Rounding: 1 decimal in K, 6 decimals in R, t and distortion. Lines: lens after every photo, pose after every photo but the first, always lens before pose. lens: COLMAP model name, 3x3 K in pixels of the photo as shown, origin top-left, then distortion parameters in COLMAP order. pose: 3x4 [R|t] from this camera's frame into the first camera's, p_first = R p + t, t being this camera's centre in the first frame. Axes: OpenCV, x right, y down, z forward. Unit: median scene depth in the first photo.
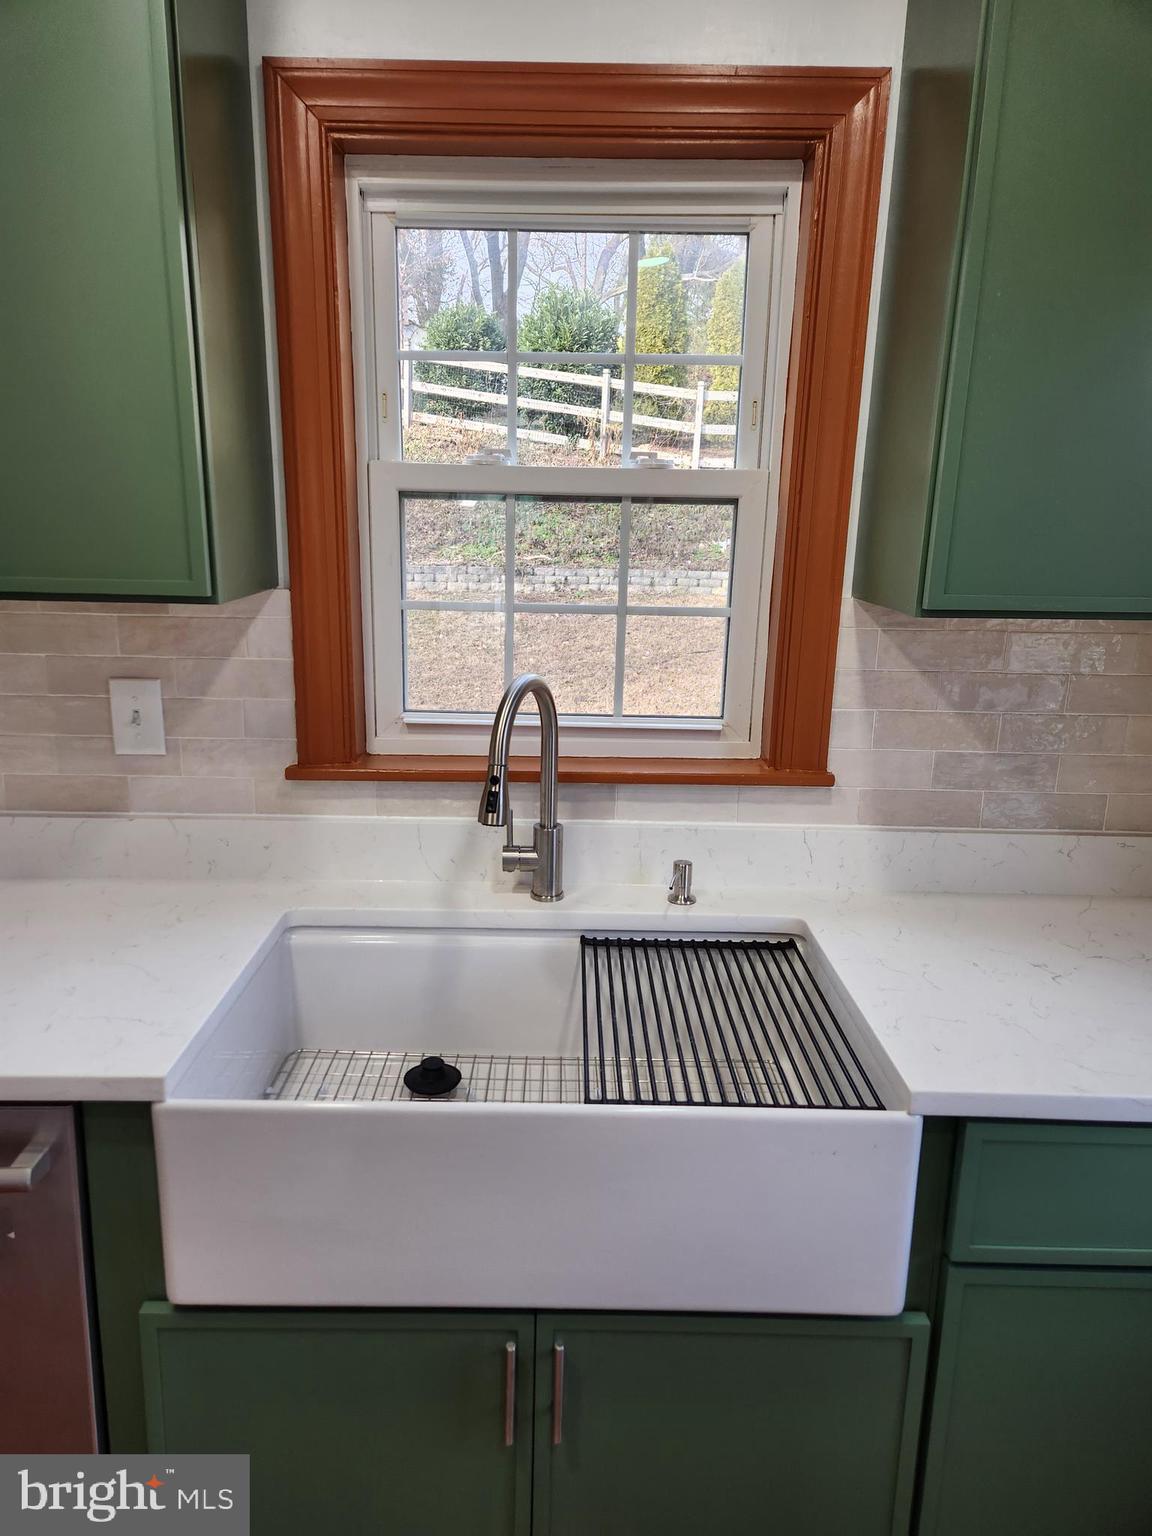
lens RADIAL K [[1041.5, 0, 551.8], [0, 1041.5, 757.6], [0, 0, 1]] dist [0.045440, -0.005075]
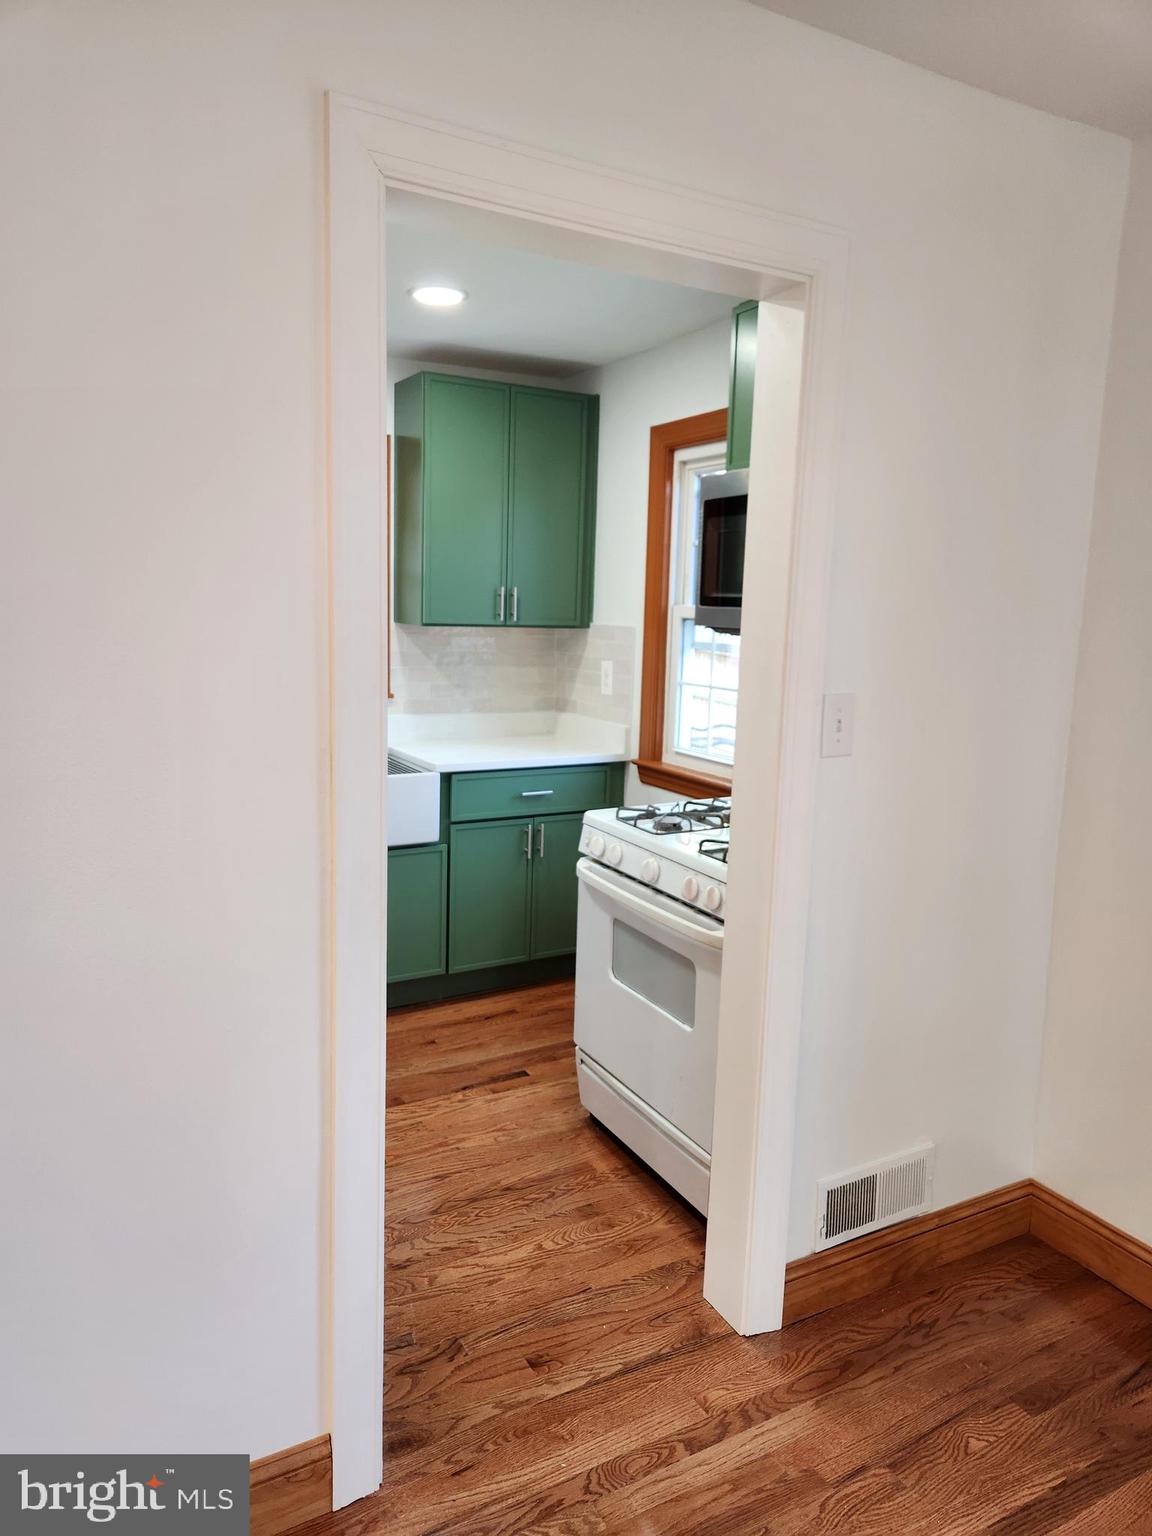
lens RADIAL K [[1021.5, 0, 568.6], [0, 1021.5, 763.2], [0, 0, 1]] dist [0.075307, -0.063075]
pose [[0.873470, -0.068590, 0.482023, -0.563425], [0.098740, 0.994409, -0.037426, 0.319121], [-0.476761, 0.080285, 0.875359, -1.346727]]
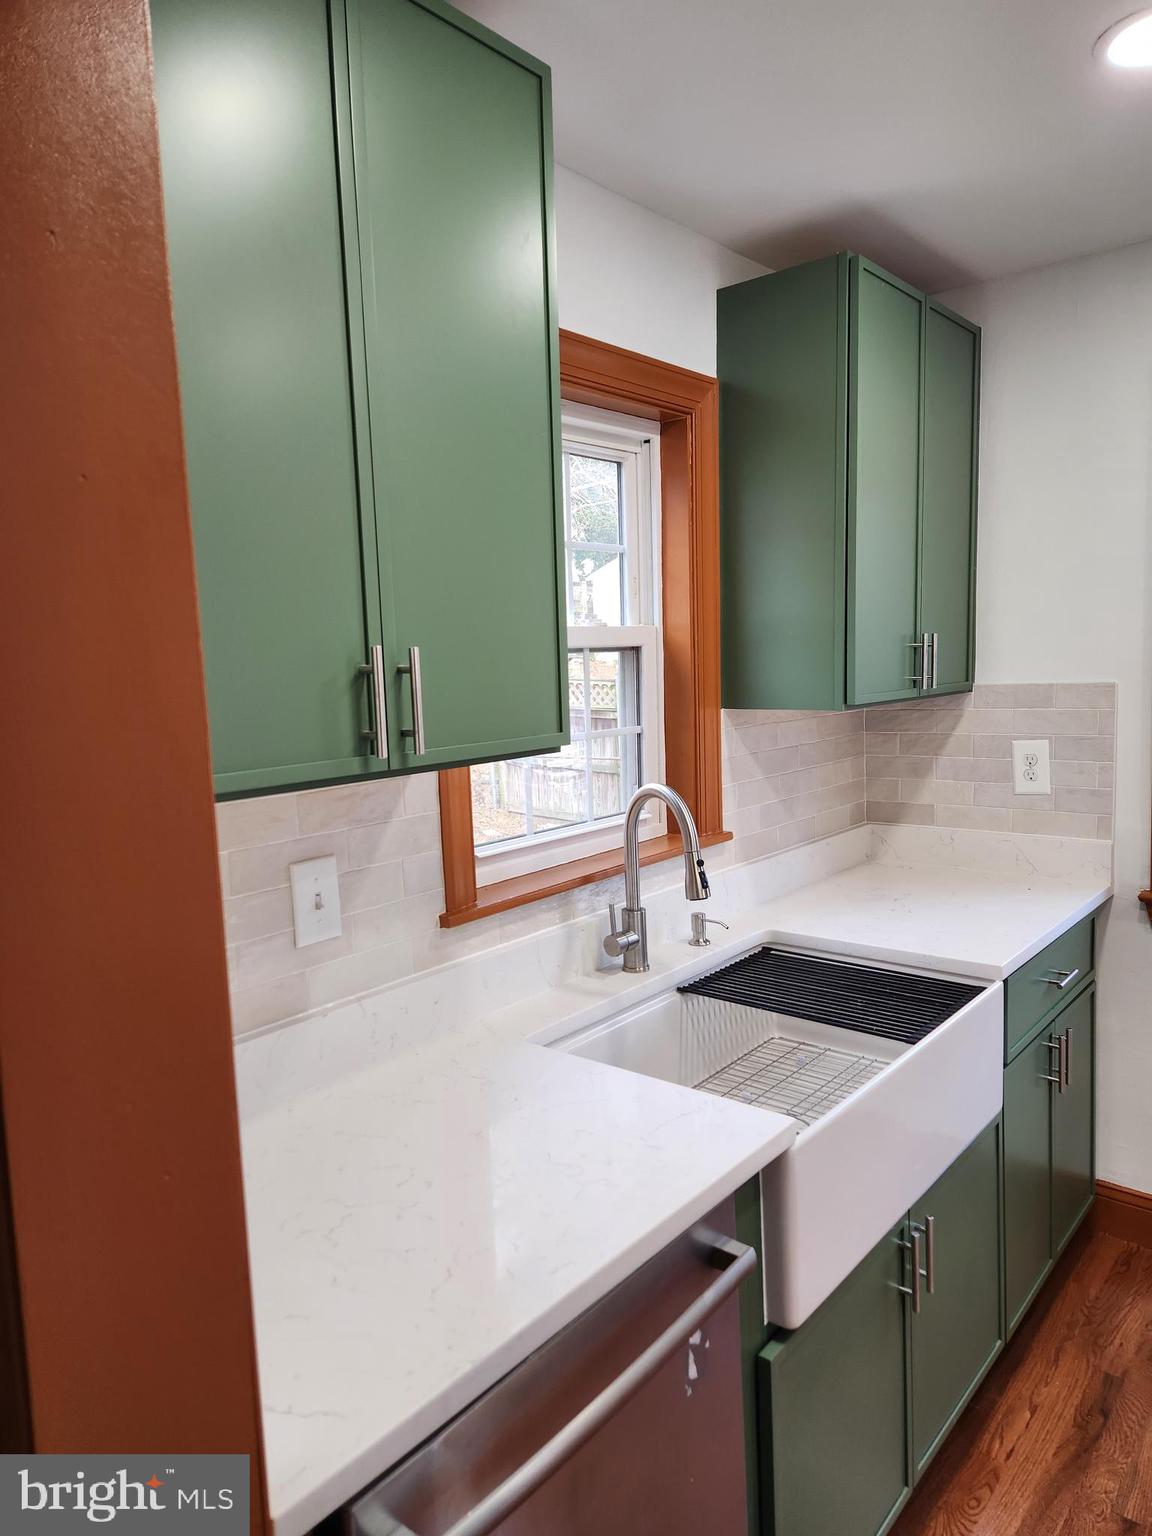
lens RADIAL K [[1021.5, 0, 568.6], [0, 1021.5, 763.2], [0, 0, 1]] dist [0.075307, -0.063075]
pose [[0.646995, -0.122053, 0.752662, -0.921623], [0.222793, 0.974289, -0.033522, -0.077293], [-0.729219, 0.189377, 0.657553, 0.225826]]
